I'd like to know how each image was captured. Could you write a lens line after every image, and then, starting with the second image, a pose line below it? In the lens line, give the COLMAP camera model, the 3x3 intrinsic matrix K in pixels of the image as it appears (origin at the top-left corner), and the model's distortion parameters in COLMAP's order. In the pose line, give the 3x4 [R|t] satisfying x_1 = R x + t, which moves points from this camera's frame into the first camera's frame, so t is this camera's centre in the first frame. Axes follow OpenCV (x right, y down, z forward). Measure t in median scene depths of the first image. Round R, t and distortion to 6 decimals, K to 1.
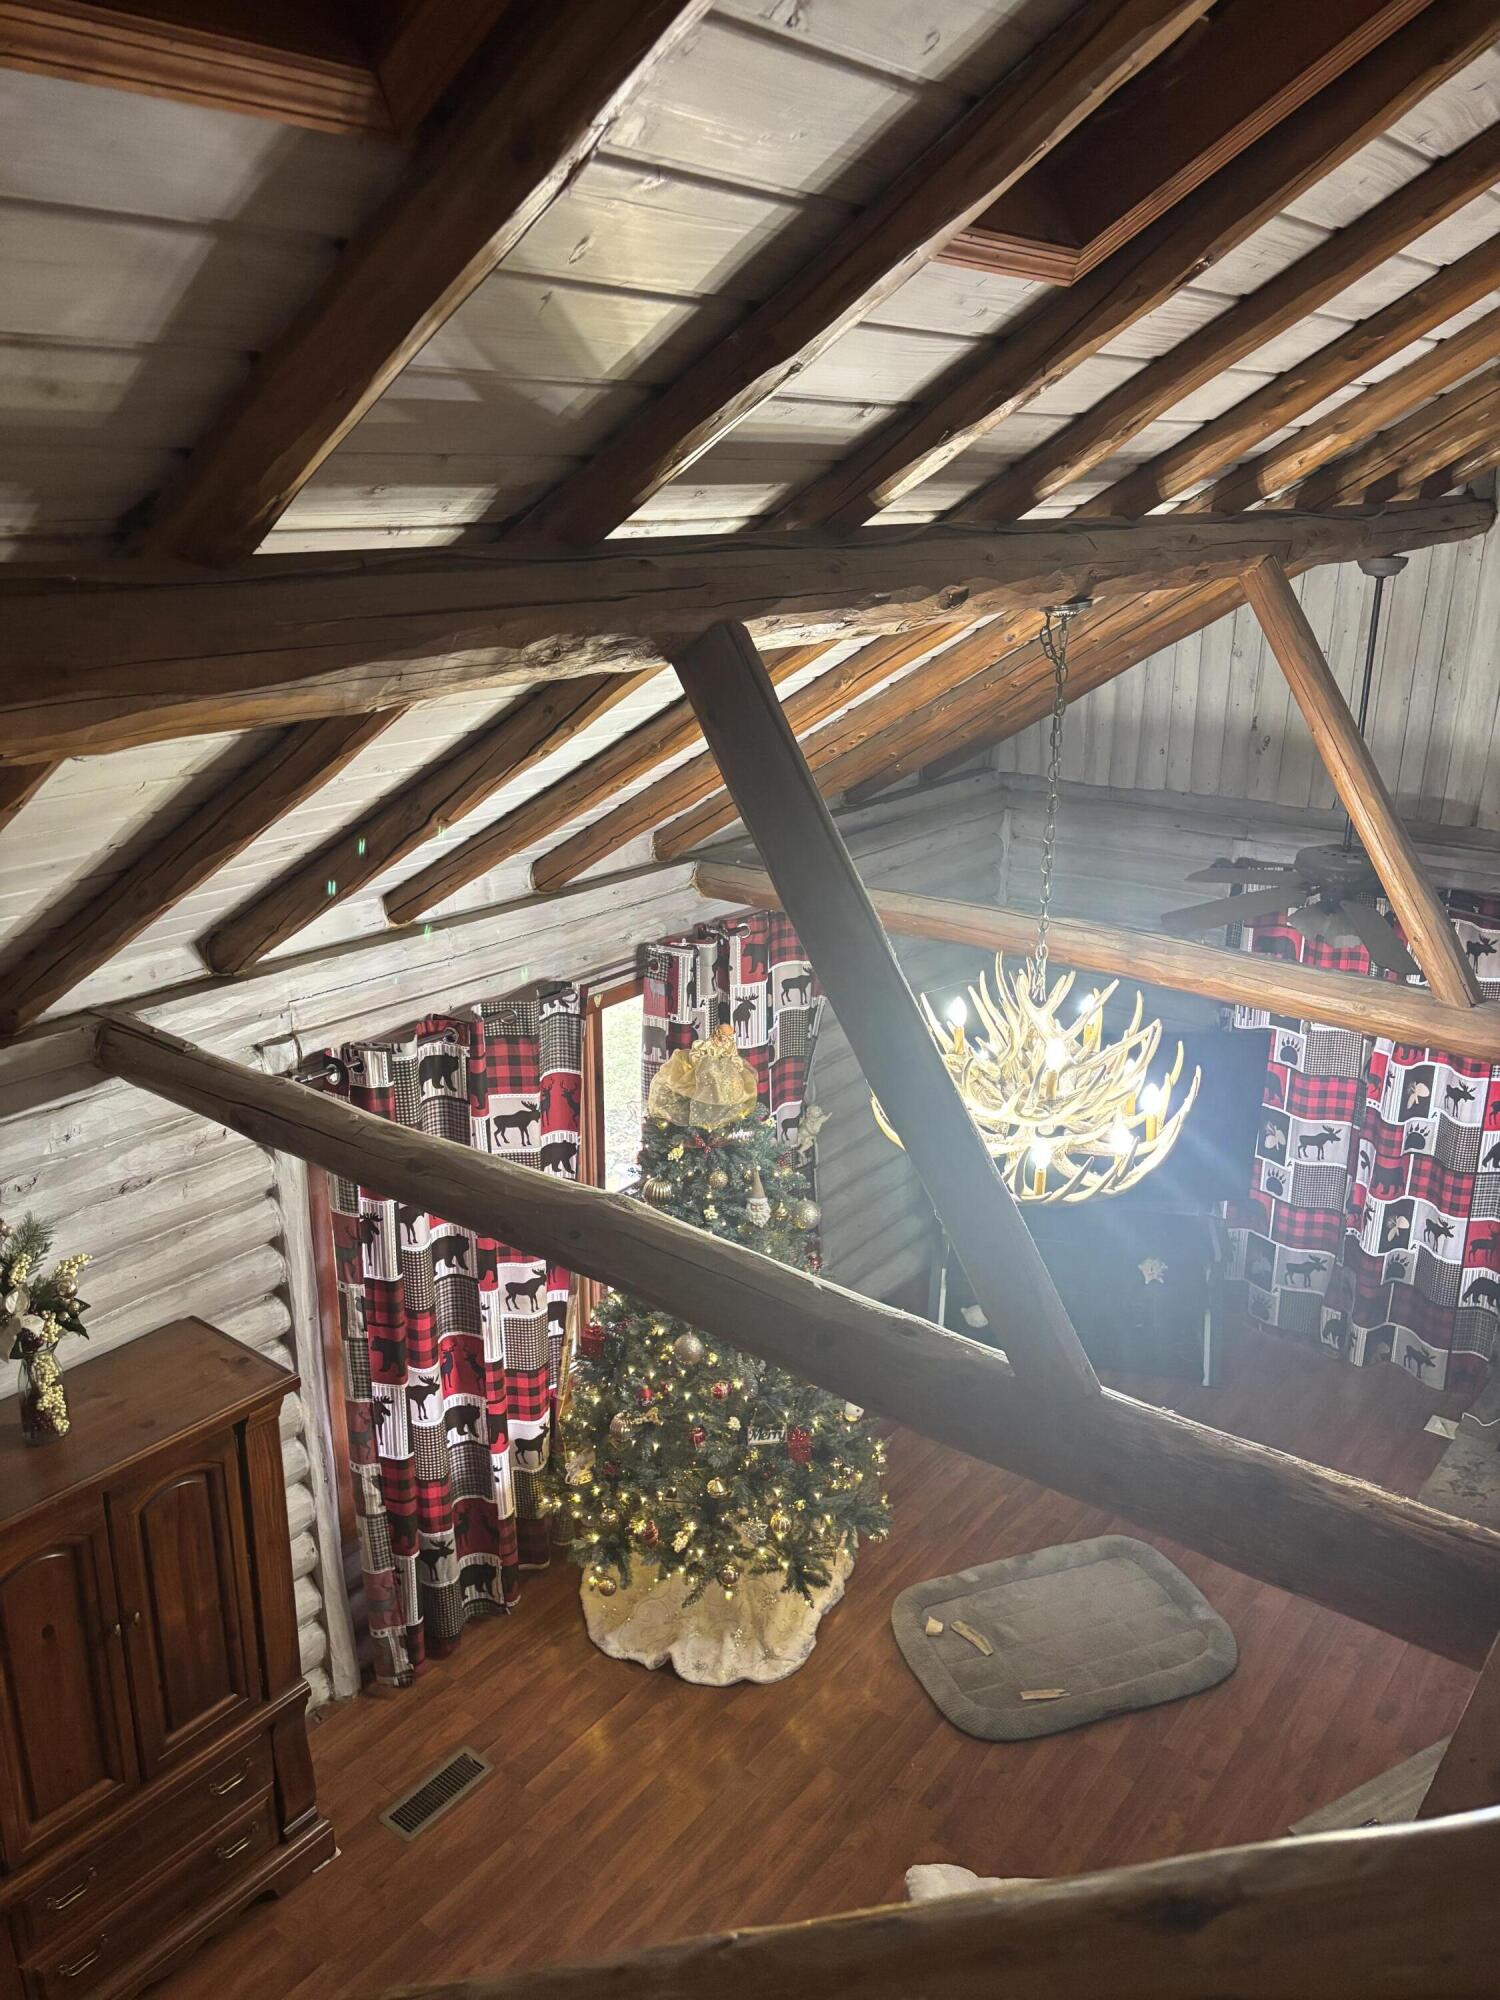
lens RADIAL K [[1503.1, 0, 737.2], [0, 1503.1, 996.3], [0, 0, 1]] dist [0.044308, -0.041580]
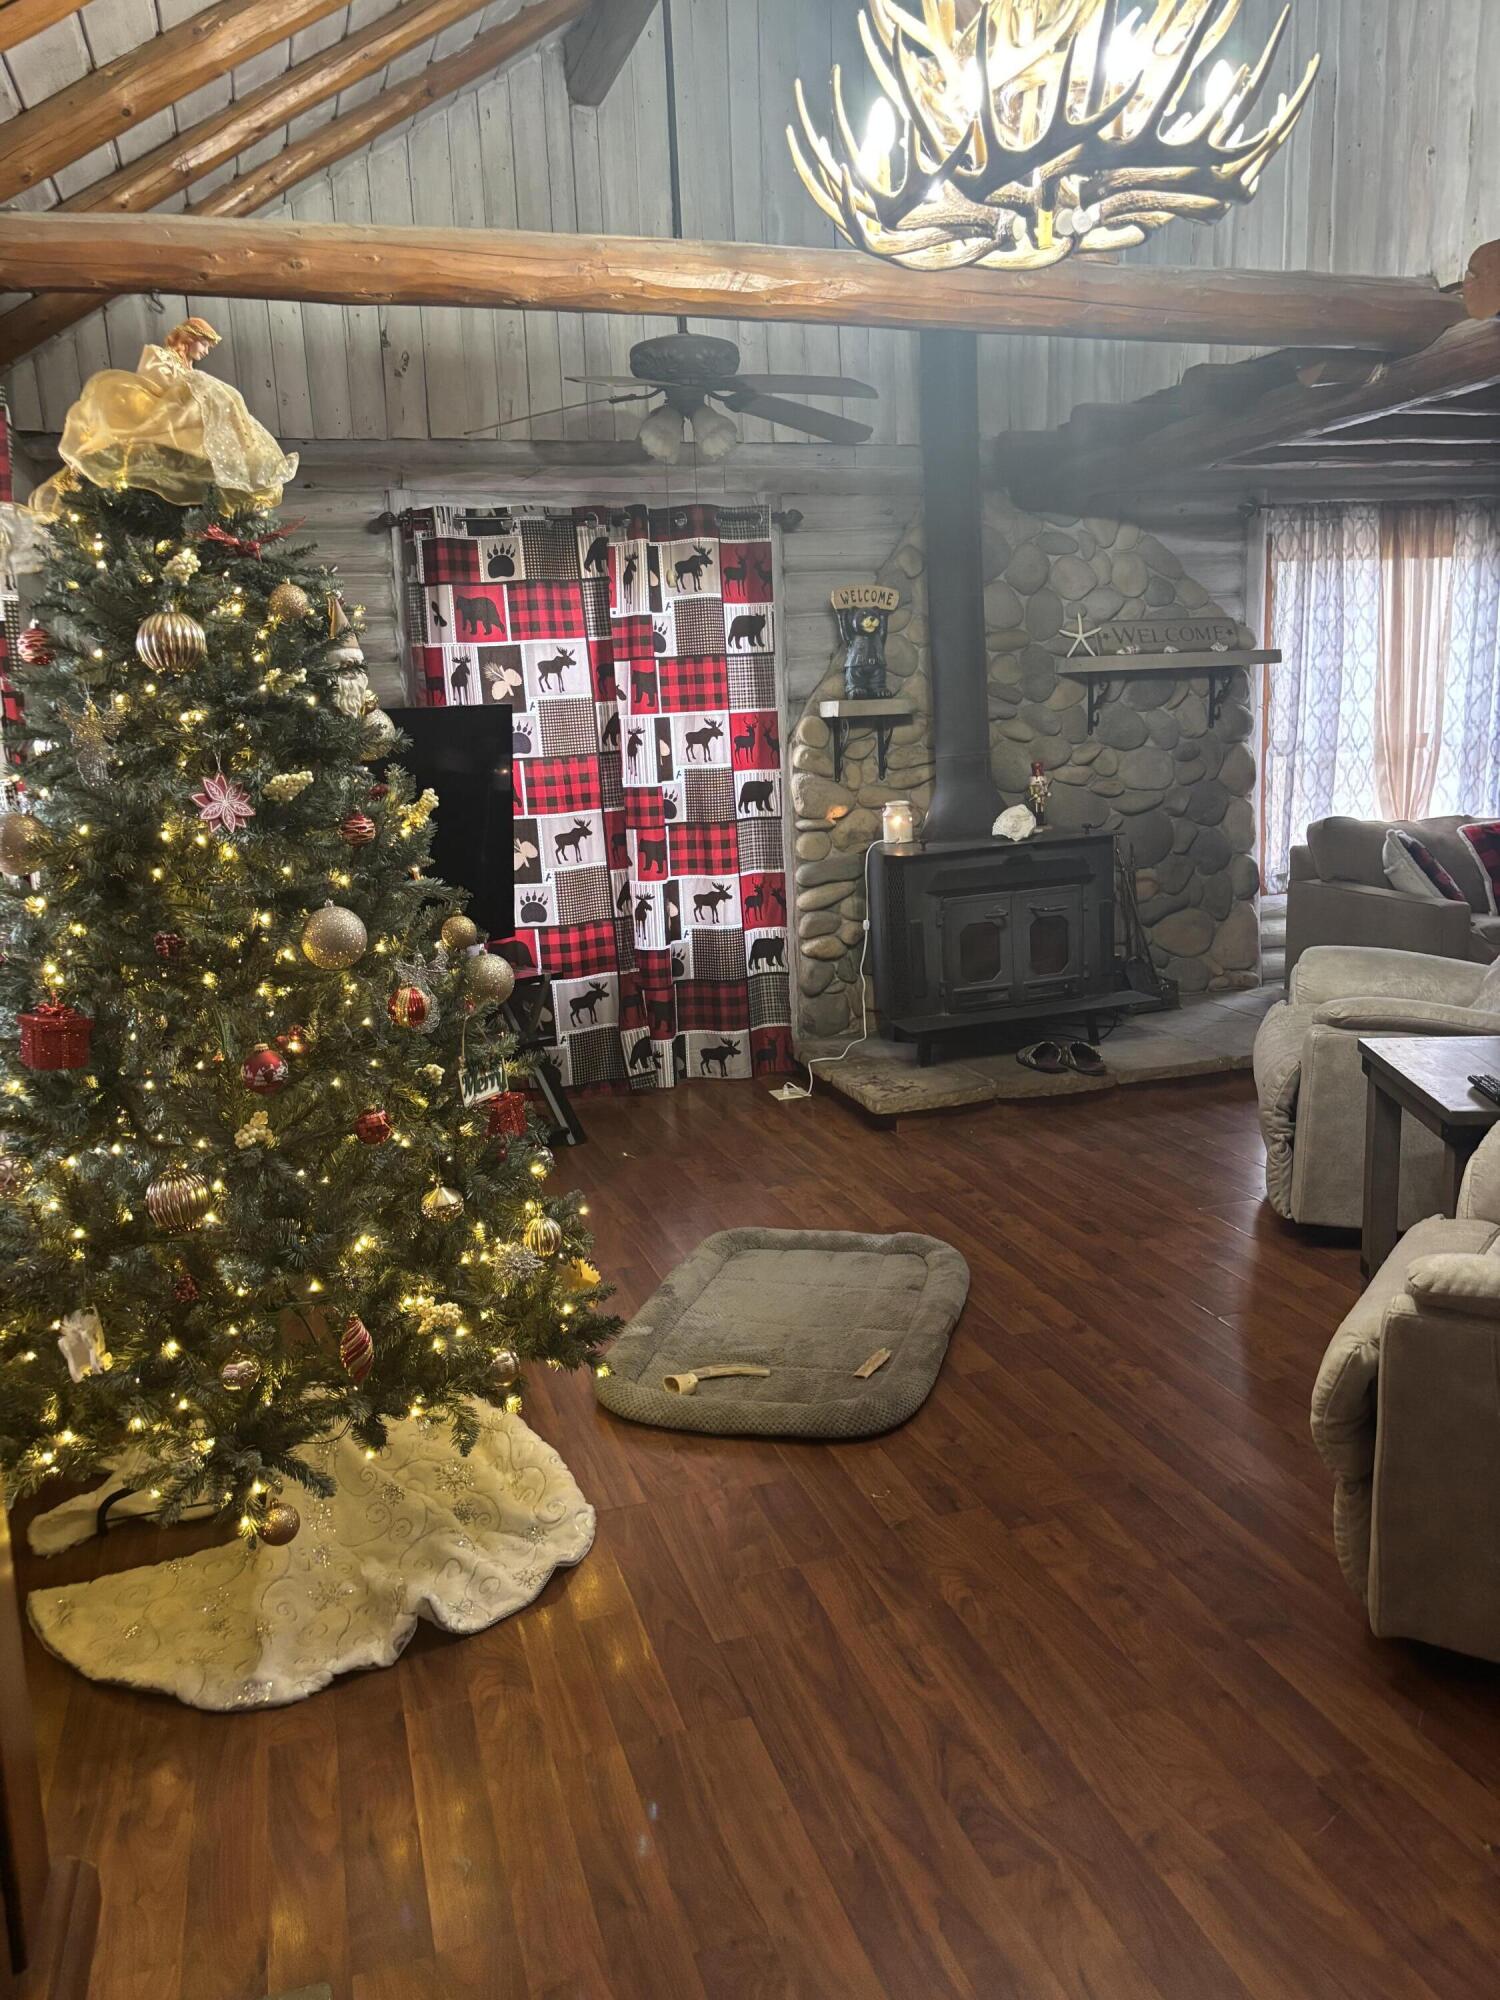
lens RADIAL K [[1503.1, 0, 749.5], [0, 1503.1, 999.1], [0, 0, 1]] dist [0.044308, -0.041580]
pose [[0.563454, -0.172584, 0.807919, -0.373740], [0.298464, 0.954411, -0.004275, 0.308924], [-0.770350, 0.243544, 0.589277, 0.639826]]
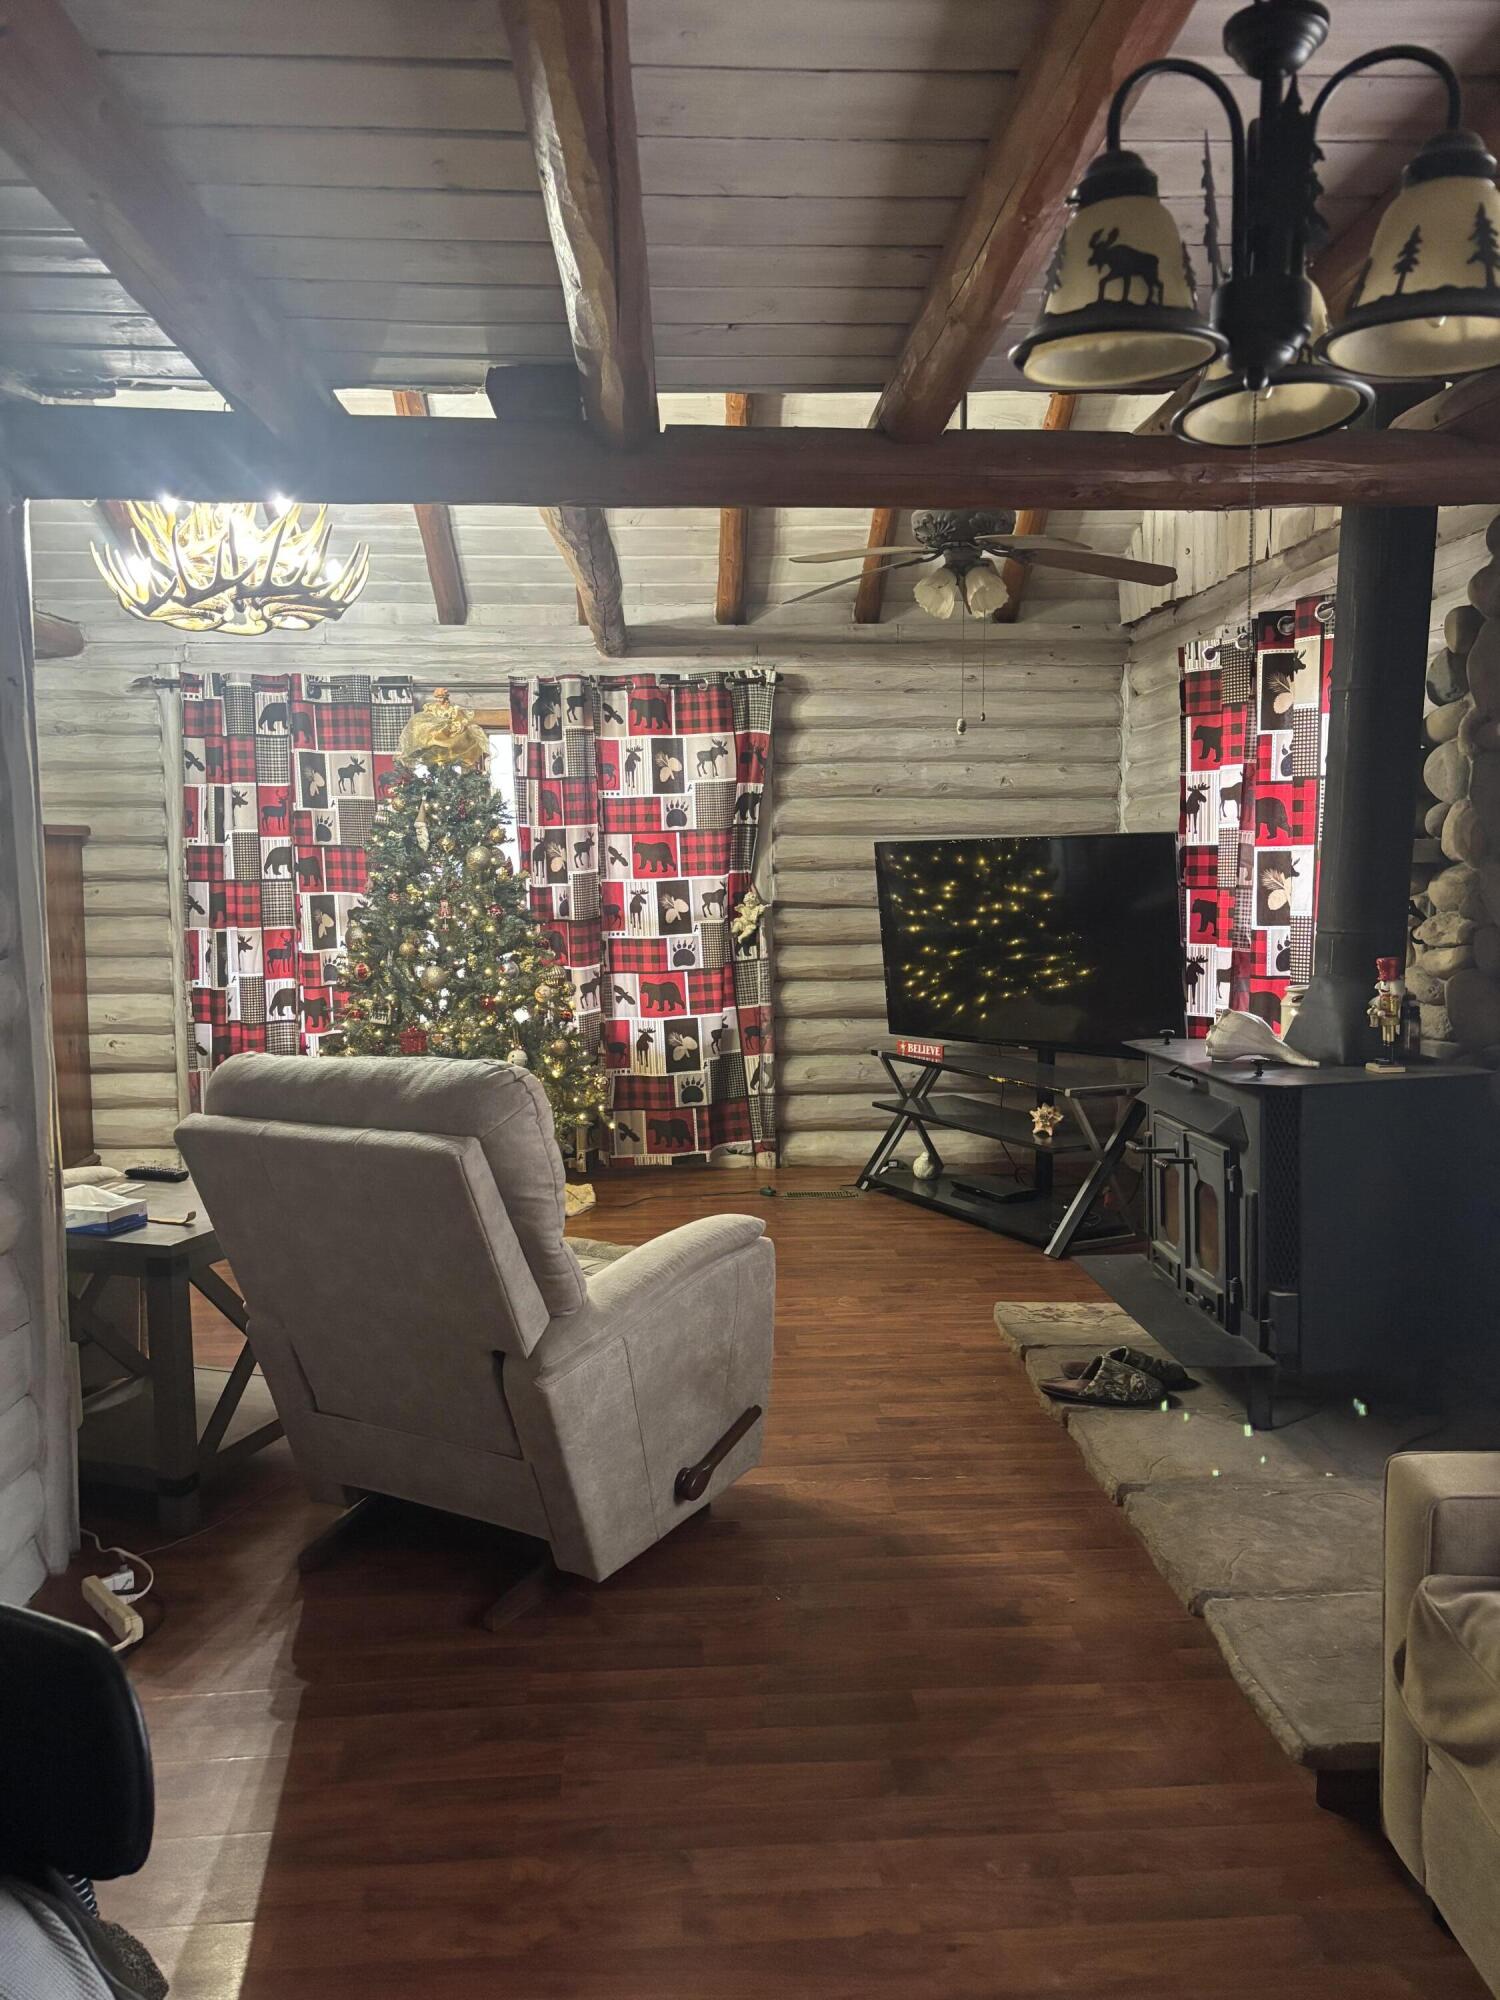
lens RADIAL K [[1503.1, 0, 750.8], [0, 1503.1, 1001.0], [0, 0, 1]] dist [0.044308, -0.041580]
pose [[0.673340, 0.077764, -0.735232, 1.153682], [-0.231874, 0.966491, -0.110131, 0.361584], [0.702031, 0.244637, 0.668809, 0.436489]]
